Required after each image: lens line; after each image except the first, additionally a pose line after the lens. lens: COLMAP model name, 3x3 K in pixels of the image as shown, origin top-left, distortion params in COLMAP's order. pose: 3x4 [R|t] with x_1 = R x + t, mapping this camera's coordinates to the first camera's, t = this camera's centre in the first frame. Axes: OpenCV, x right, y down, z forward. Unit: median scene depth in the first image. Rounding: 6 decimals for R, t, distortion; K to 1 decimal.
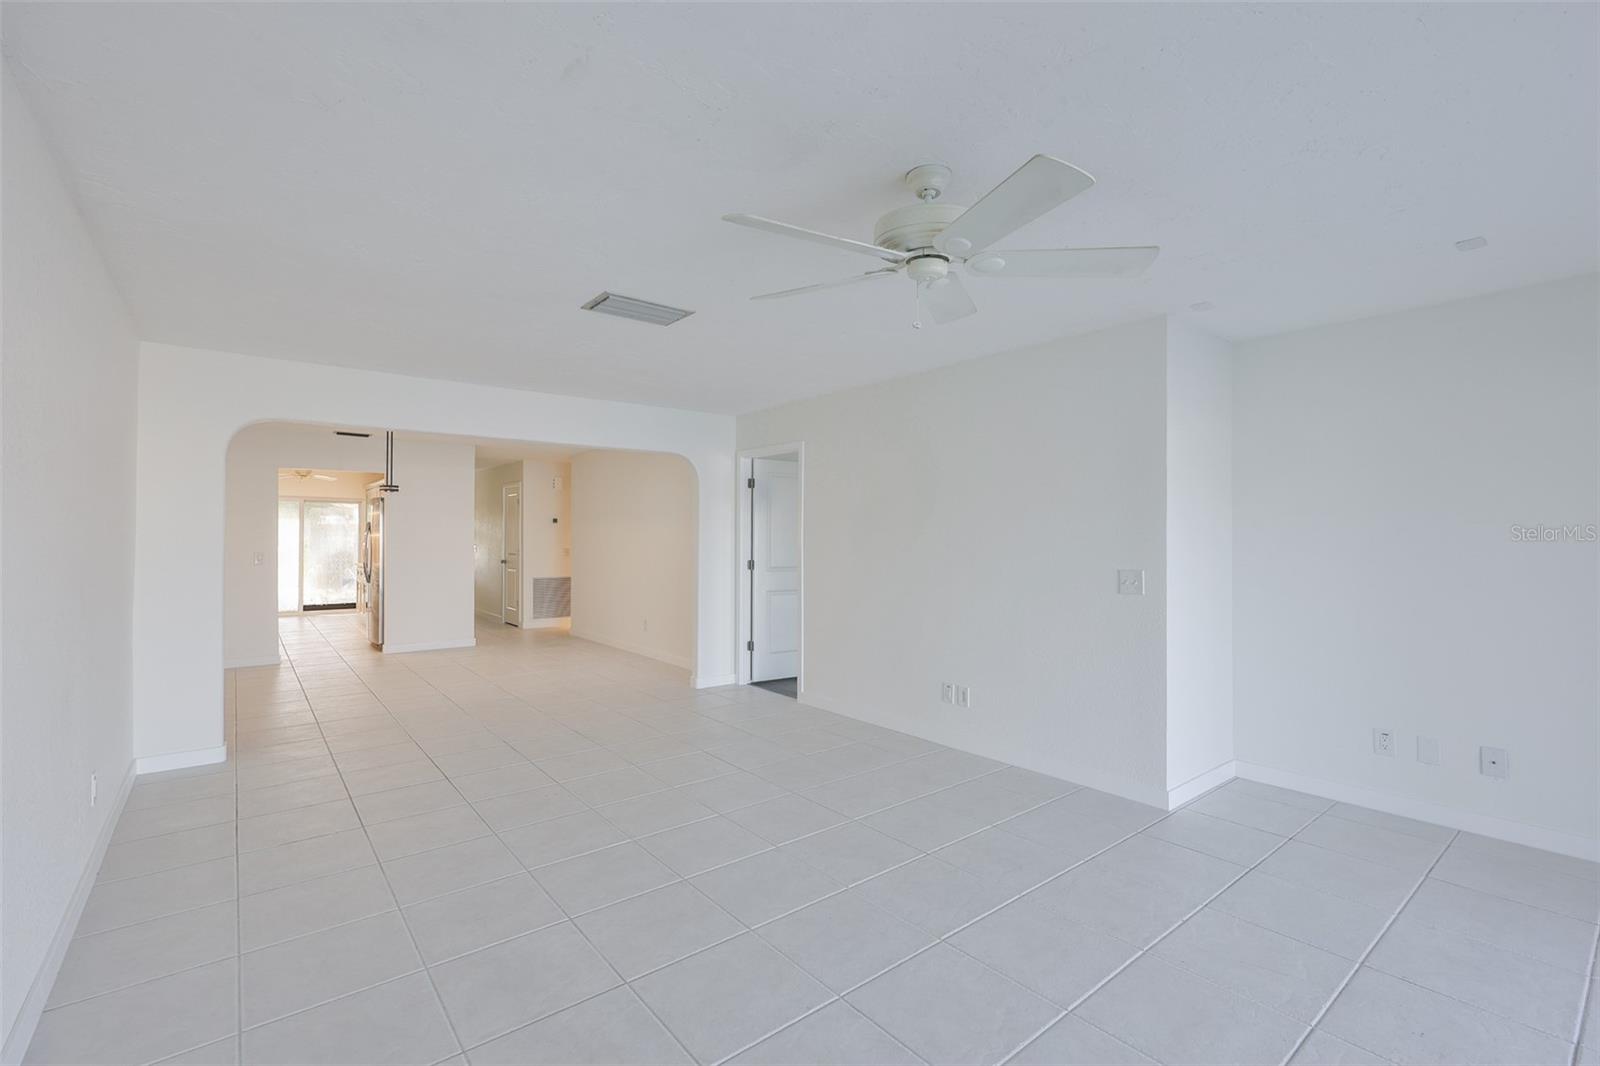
lens RADIAL K [[641.4, 0, 803.7], [0, 641.4, 537.8], [0, 0, 1]] dist [0.001407, 0.000303]
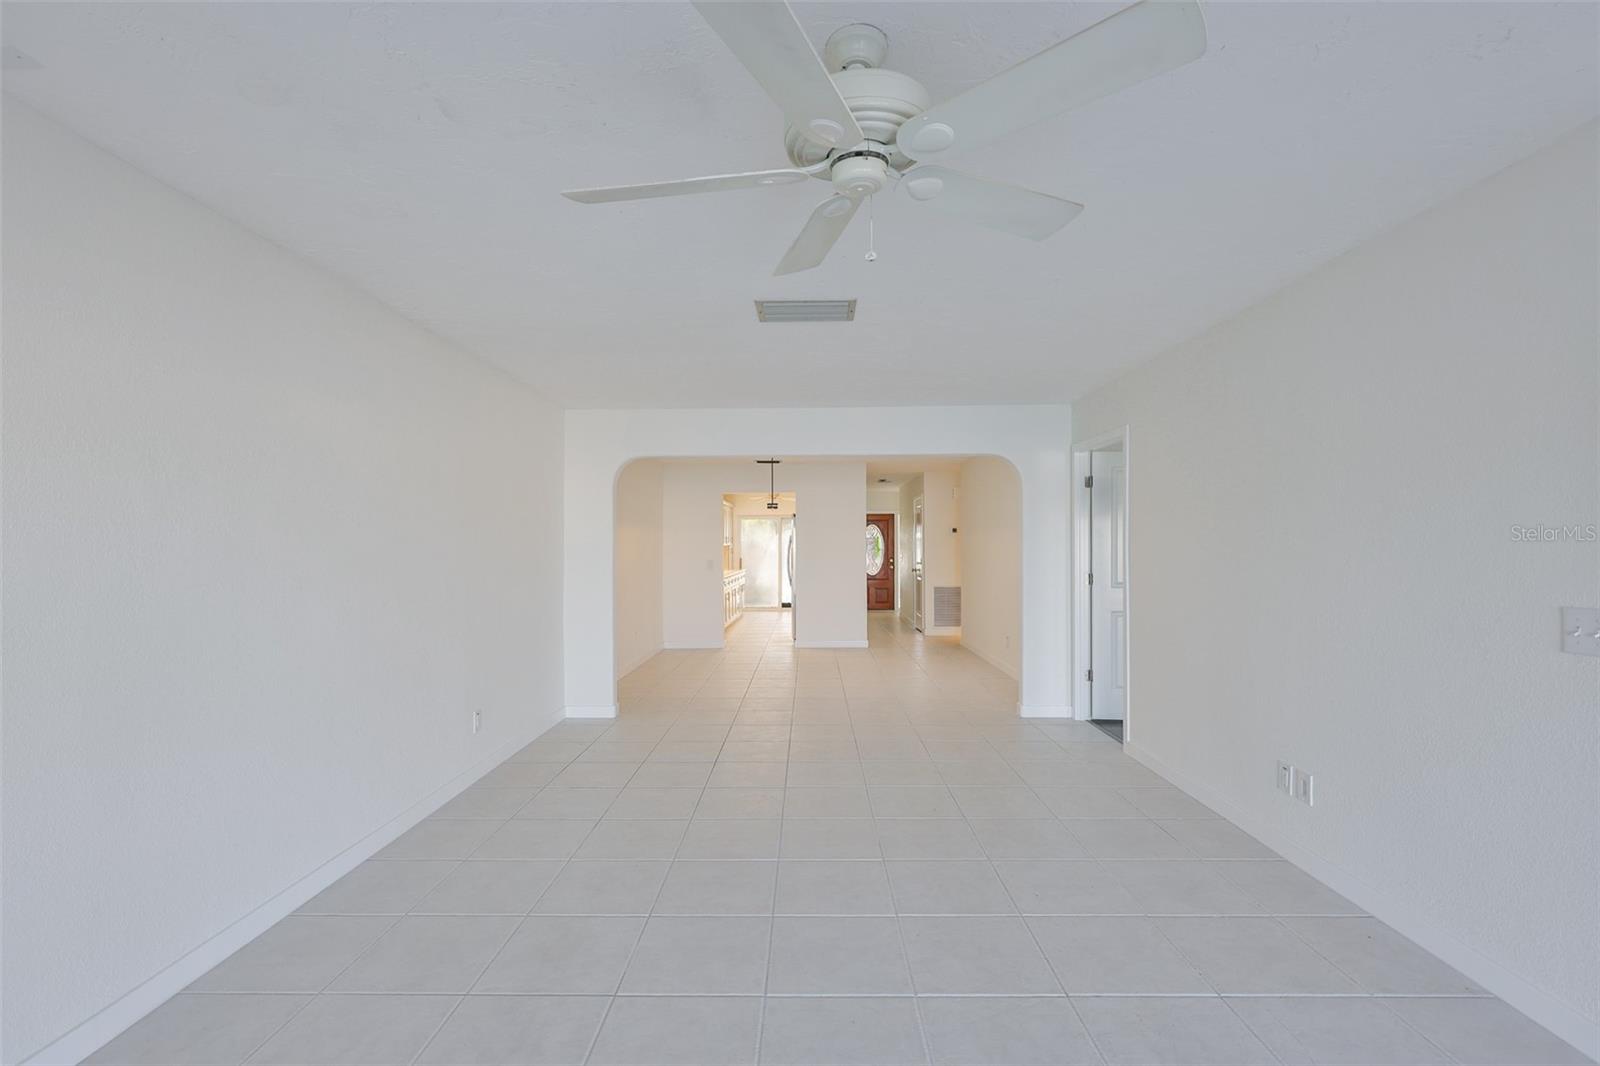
lens RADIAL K [[661.6, 0, 830.3], [0, 661.6, 551.6], [0, 0, 1]] dist [0.000978, 0.000127]
pose [[0.799663, -0.001225, -0.600448, 0.166914], [0.005759, 0.999968, 0.005630, -0.000635], [0.600421, -0.007960, 0.799644, 0.104454]]
